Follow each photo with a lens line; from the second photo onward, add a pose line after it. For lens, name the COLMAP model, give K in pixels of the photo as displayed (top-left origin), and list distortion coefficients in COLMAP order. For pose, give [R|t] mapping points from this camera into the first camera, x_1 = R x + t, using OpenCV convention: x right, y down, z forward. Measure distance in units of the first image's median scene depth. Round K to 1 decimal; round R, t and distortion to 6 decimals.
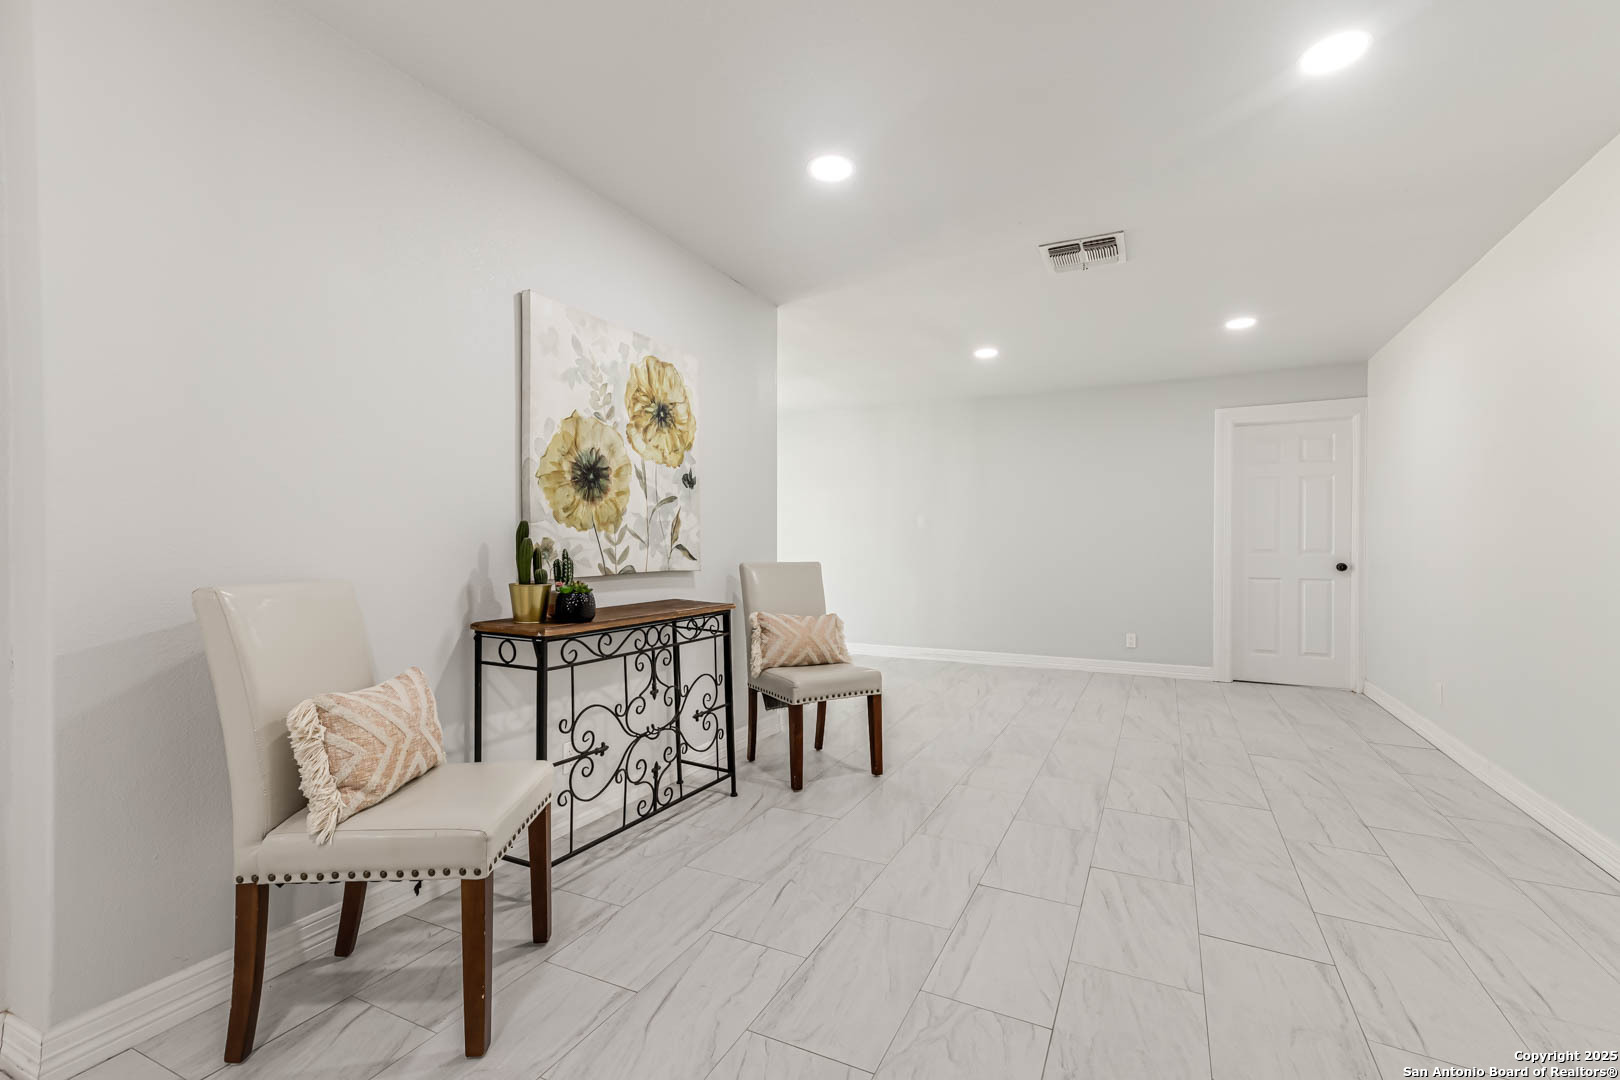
lens RADIAL K [[725.7, 0, 811.9], [0, 725.7, 549.2], [0, 0, 1]] dist [0.027338, 0.000128]
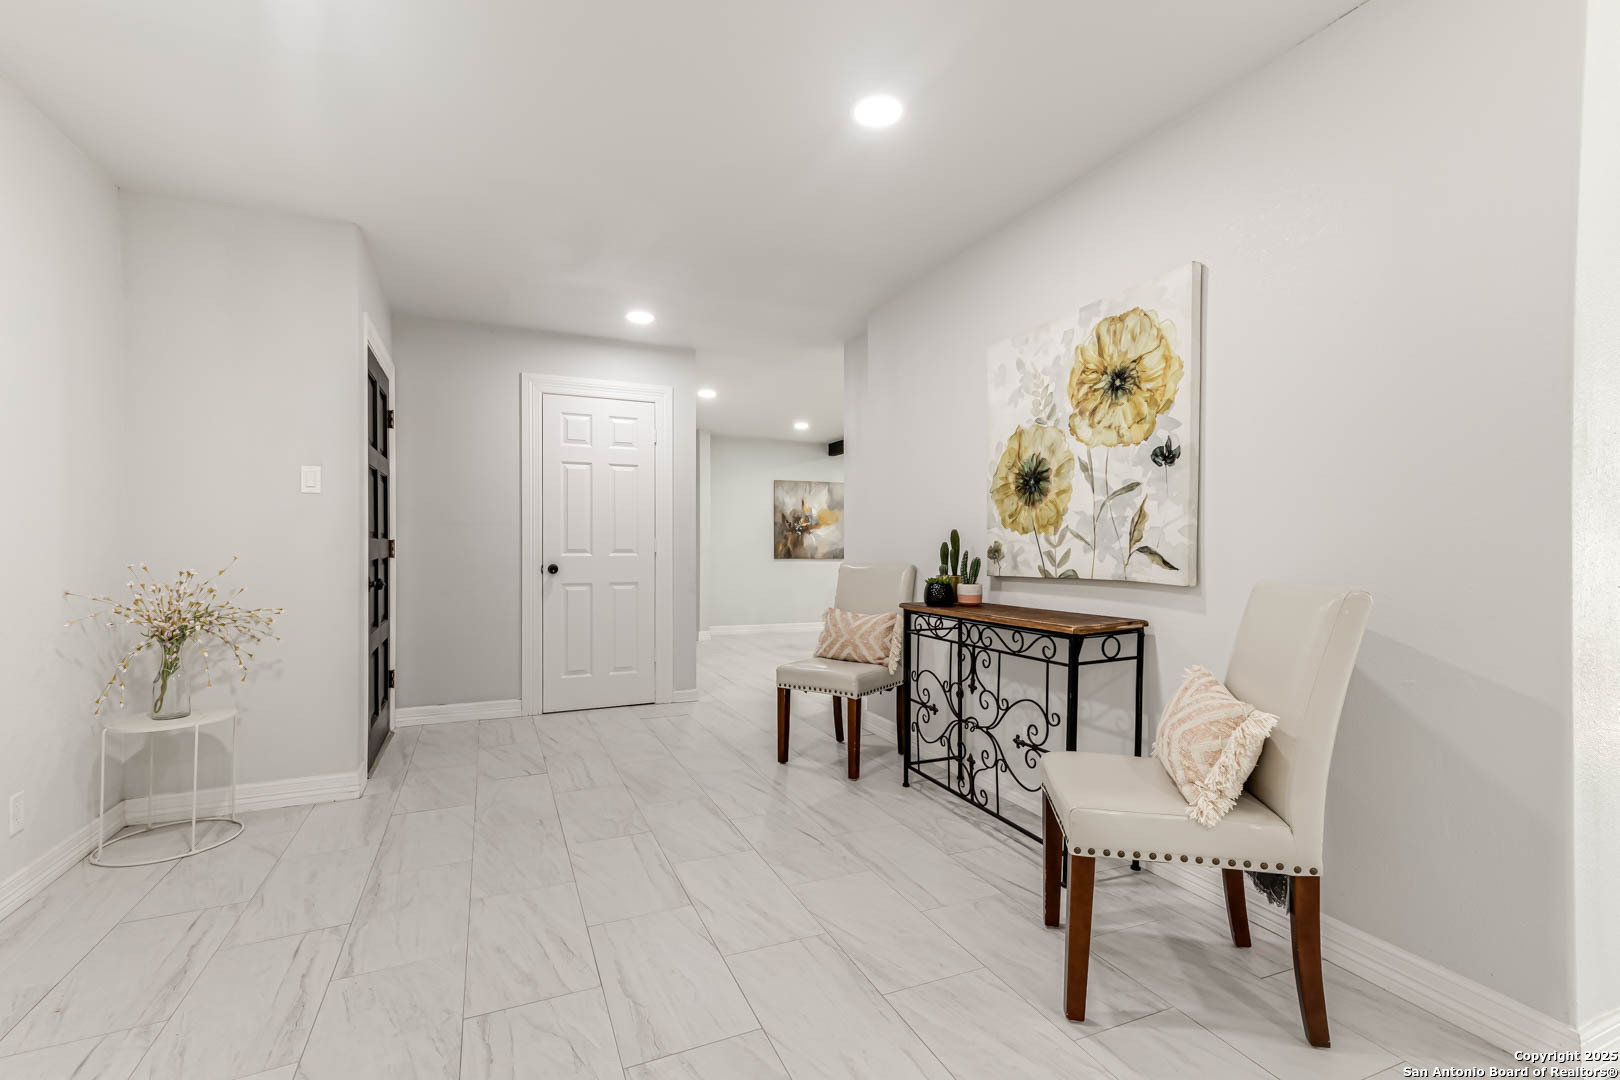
lens RADIAL K [[728.6, 0, 794.2], [0, 728.6, 544.6], [0, 0, 1]] dist [0.048499, 0.000324]
pose [[-0.660765, -0.003540, -0.750585, 0.672848], [-0.005344, 0.999986, -0.000012, -0.007261], [0.750574, 0.004003, -0.660774, 1.352712]]
